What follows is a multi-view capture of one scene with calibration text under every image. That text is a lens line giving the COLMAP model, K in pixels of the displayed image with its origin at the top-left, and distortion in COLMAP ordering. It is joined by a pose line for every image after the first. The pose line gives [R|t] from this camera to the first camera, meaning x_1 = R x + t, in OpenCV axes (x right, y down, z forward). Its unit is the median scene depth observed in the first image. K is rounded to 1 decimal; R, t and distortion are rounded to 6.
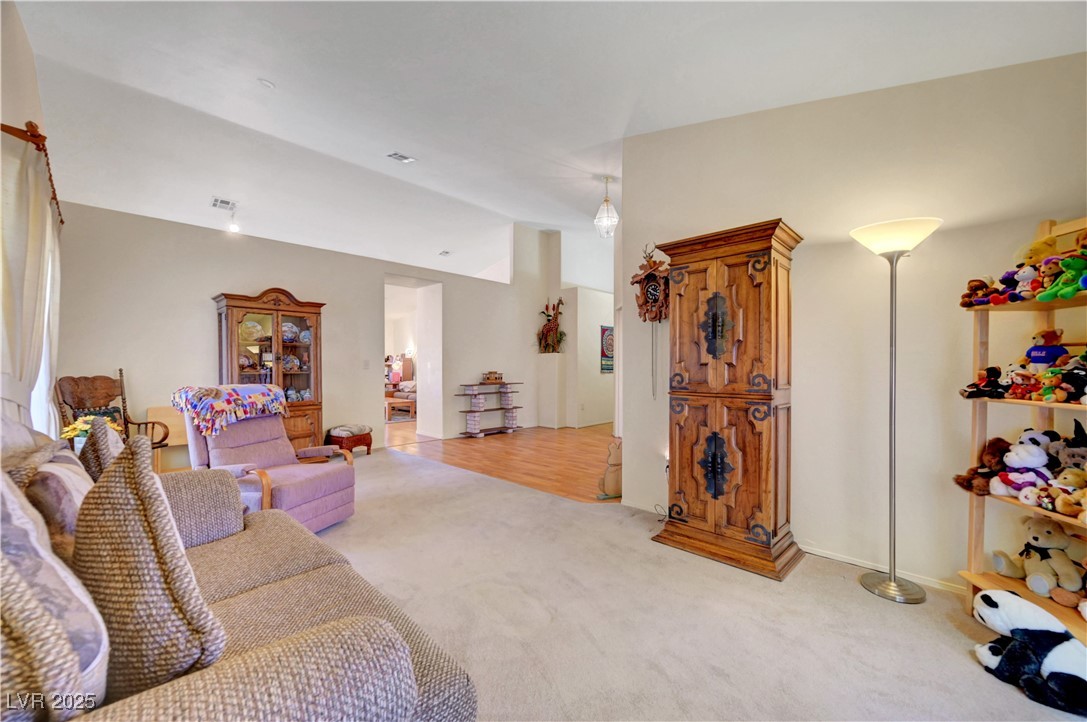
lens RADIAL K [[429.8, 0, 541.4], [0, 429.8, 368.2], [0, 0, 1]] dist [0.003984, -0.001213]
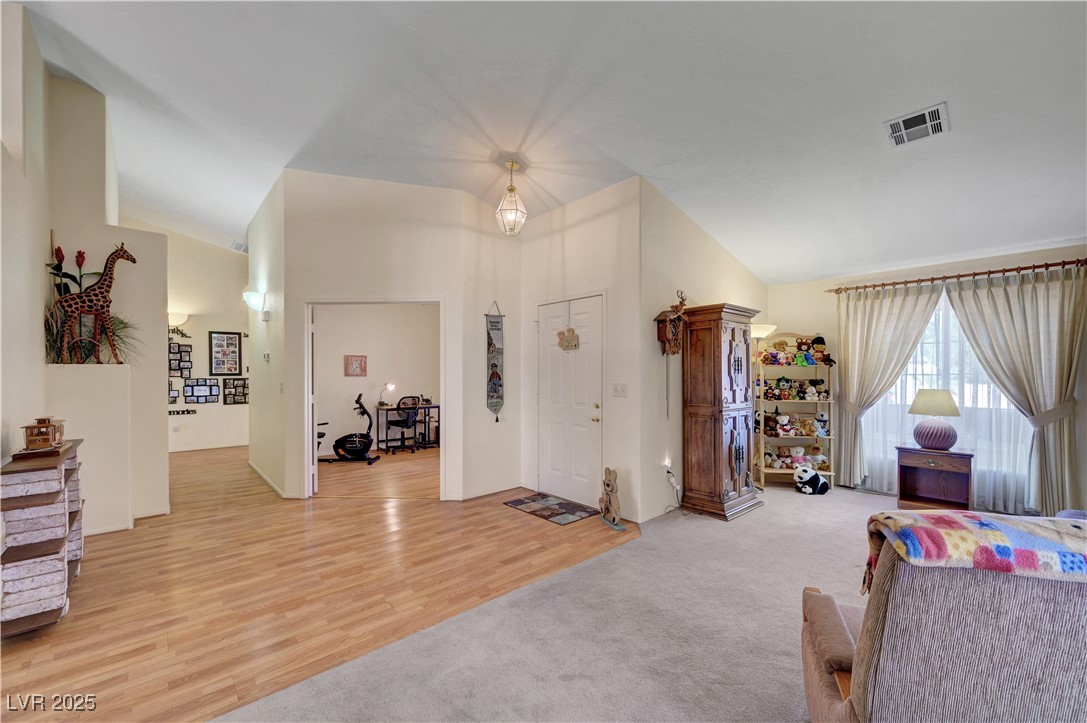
lens RADIAL K [[429.8, 0, 543.1], [0, 429.8, 378.2], [0, 0, 1]] dist [0.003984, -0.001213]
pose [[0.073114, -0.011355, 0.997259, -0.419593], [0.007605, 0.999912, 0.010827, -0.024179], [-0.997295, 0.006793, 0.073194, 0.554779]]
